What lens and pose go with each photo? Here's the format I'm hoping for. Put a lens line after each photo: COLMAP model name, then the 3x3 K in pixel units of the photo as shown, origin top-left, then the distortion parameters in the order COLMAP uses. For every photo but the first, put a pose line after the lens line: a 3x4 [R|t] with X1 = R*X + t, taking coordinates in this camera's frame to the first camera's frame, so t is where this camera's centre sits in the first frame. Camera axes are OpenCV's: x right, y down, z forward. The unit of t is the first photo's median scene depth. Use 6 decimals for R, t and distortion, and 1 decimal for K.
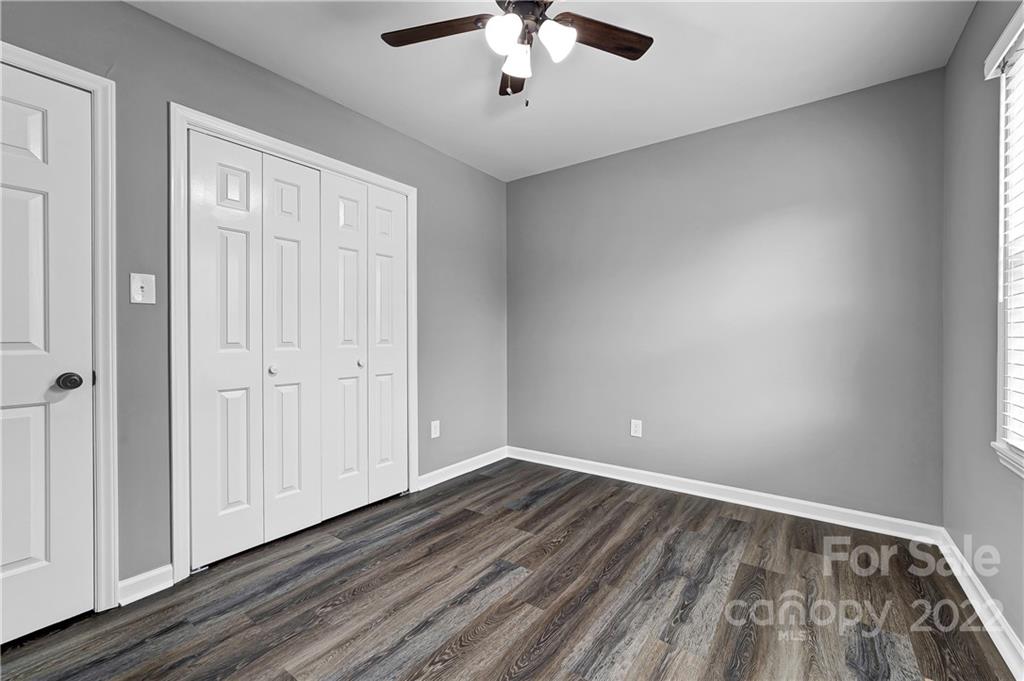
lens RADIAL K [[420.6, 0, 508.6], [0, 420.6, 338.0], [0, 0, 1]] dist [-0.007815, 0.002124]
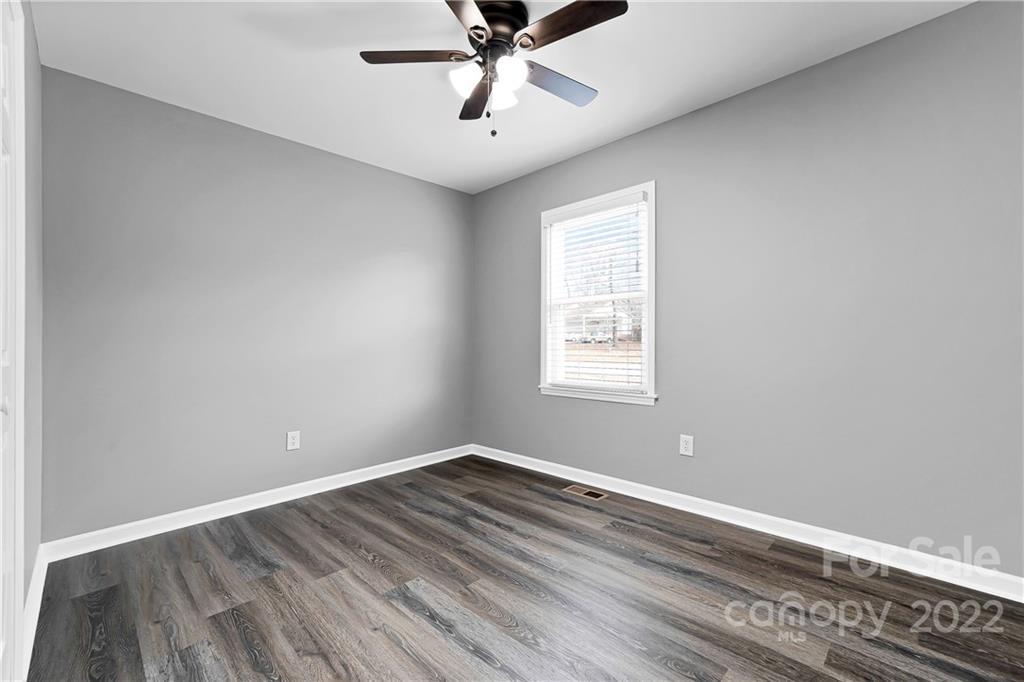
lens RADIAL K [[420.6, 0, 509.7], [0, 420.6, 332.7], [0, 0, 1]] dist [-0.007815, 0.002124]
pose [[0.160366, 0.020543, 0.986844, -0.705799], [0.017802, 0.999561, -0.023701, 0.015313], [-0.986897, 0.021369, 0.159930, 0.505106]]
